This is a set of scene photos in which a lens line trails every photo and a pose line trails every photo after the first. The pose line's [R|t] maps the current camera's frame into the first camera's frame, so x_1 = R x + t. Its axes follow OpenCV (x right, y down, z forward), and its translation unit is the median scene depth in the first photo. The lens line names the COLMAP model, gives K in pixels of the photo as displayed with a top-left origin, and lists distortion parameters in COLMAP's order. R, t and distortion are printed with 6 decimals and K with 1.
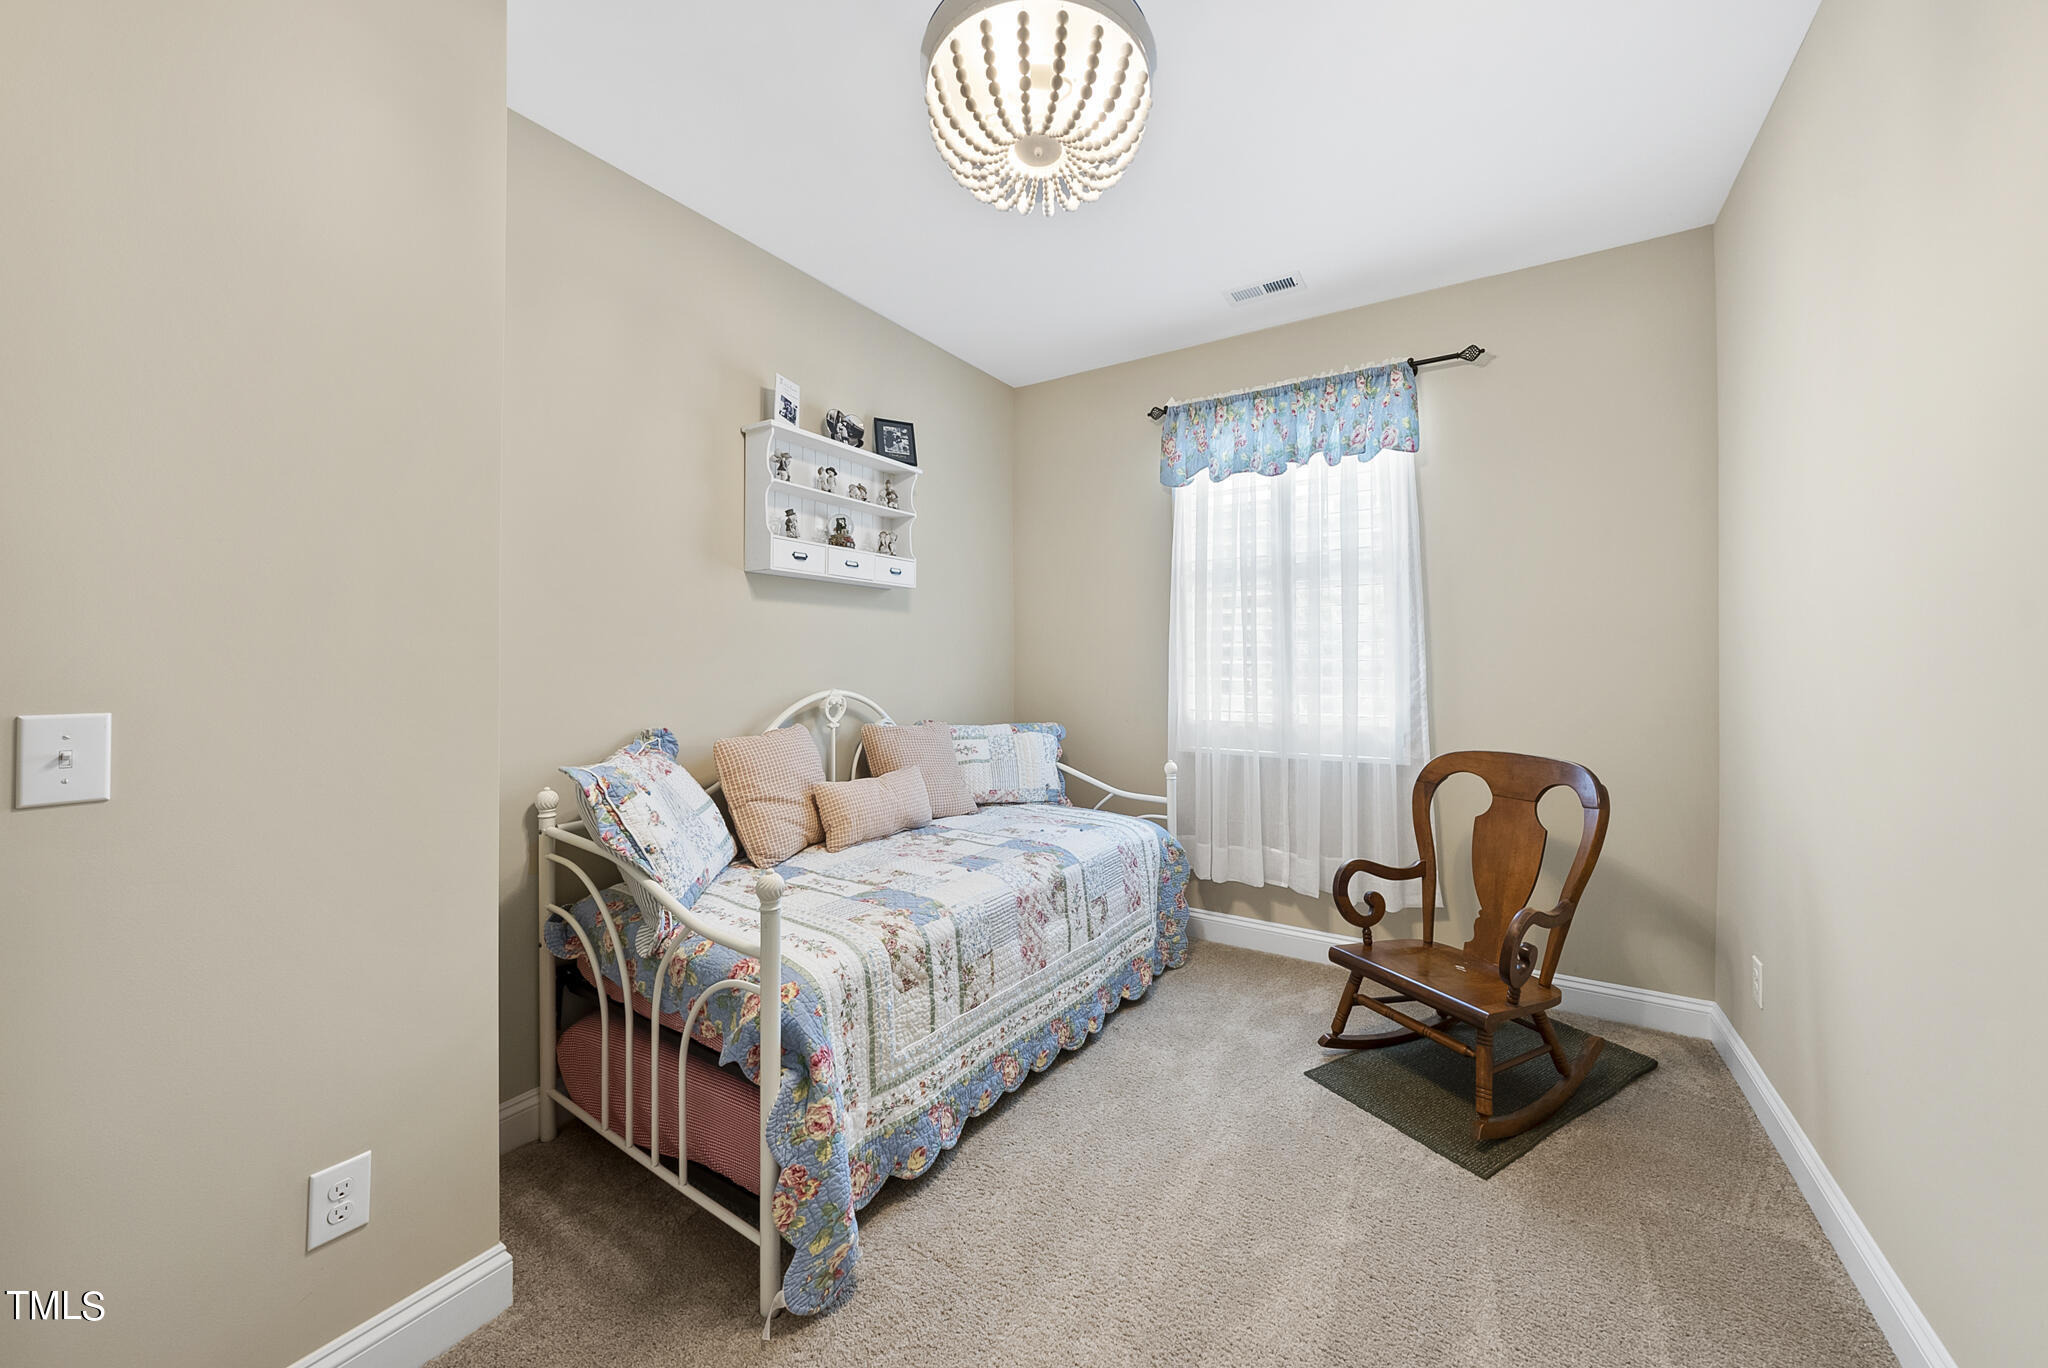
lens RADIAL K [[711.3, 0, 1008.0], [0, 711.3, 672.5], [0, 0, 1]] dist [-0.002410, 0.000705]
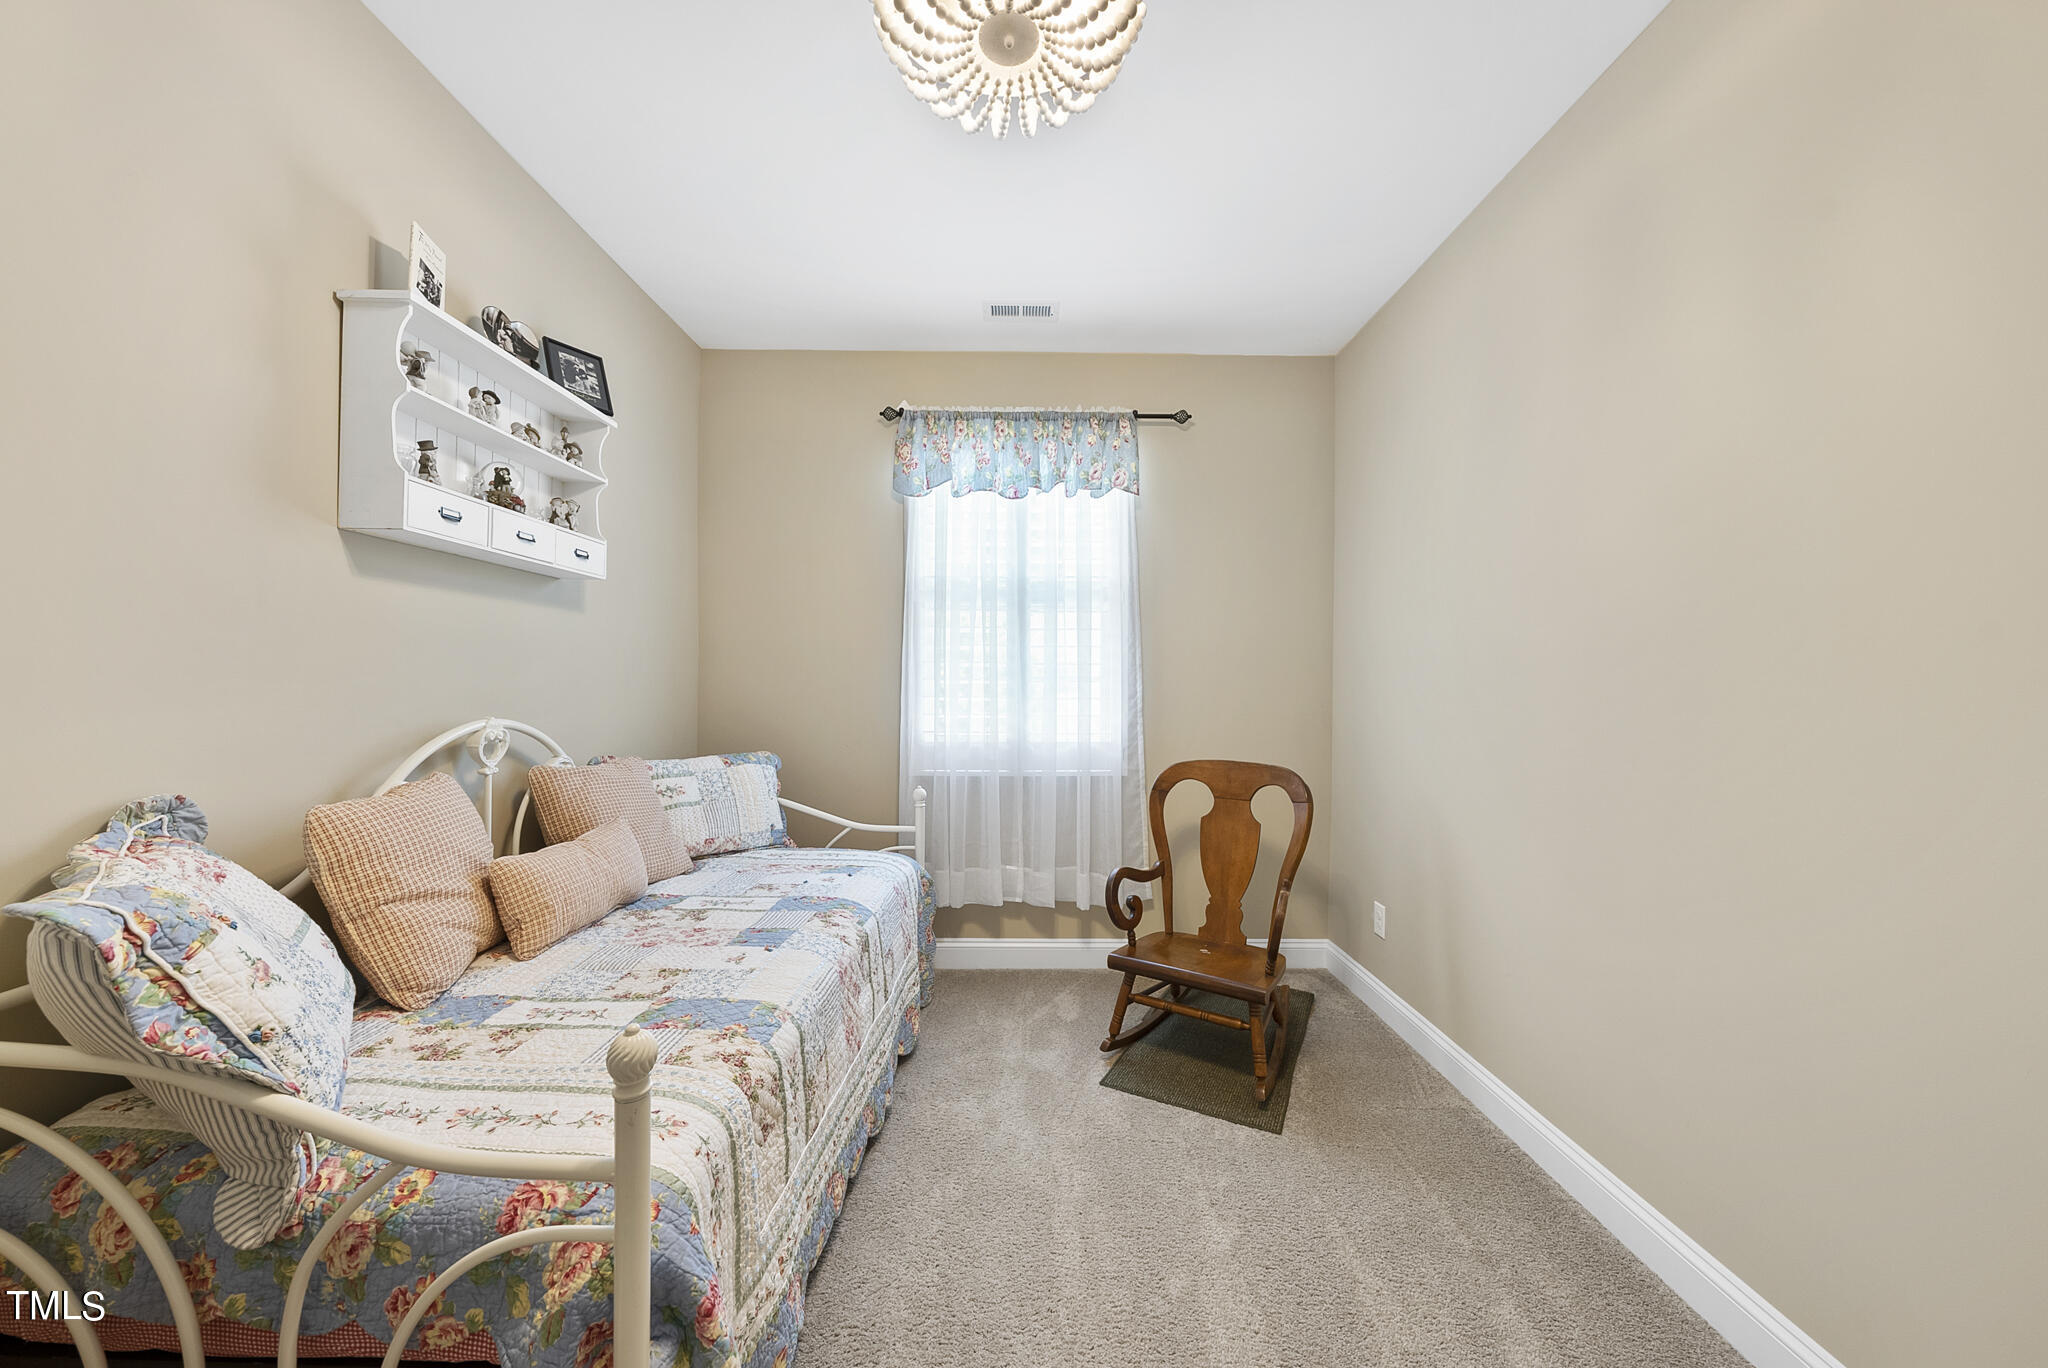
lens RADIAL K [[711.3, 0, 1020.9], [0, 711.3, 693.6], [0, 0, 1]] dist [-0.002410, 0.000705]
pose [[0.846083, -0.001086, 0.533050, -0.207952], [-0.000235, 0.999997, 0.002411, -0.001801], [-0.533051, -0.002165, 0.846081, 0.177375]]
